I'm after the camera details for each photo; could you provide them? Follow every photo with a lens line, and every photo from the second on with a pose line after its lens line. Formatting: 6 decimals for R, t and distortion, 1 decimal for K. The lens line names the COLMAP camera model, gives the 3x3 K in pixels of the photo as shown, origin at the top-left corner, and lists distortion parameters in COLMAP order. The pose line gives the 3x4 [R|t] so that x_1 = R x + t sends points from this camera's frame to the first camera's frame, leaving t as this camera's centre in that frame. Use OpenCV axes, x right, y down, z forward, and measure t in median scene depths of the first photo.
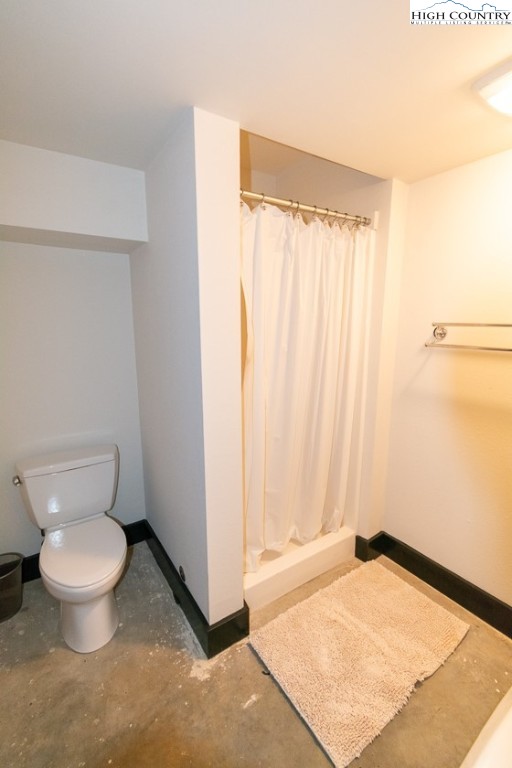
lens RADIAL K [[337.8, 0, 252.0], [0, 337.8, 382.9], [0, 0, 1]] dist [0.005764, -0.002915]
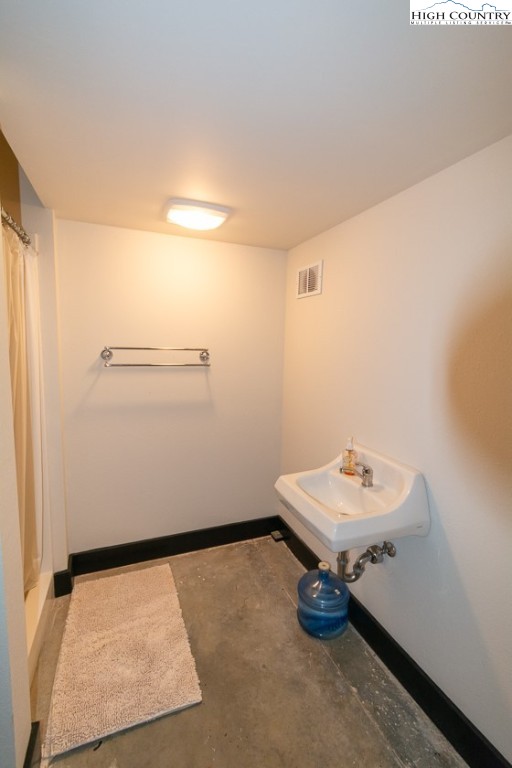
lens RADIAL K [[337.8, 0, 252.8], [0, 337.8, 384.2], [0, 0, 1]] dist [0.005764, -0.002915]
pose [[0.197701, -0.100312, 0.975116, -0.549461], [0.161667, 0.984465, 0.068497, -0.043789], [-0.966839, 0.144102, 0.210847, 0.261274]]
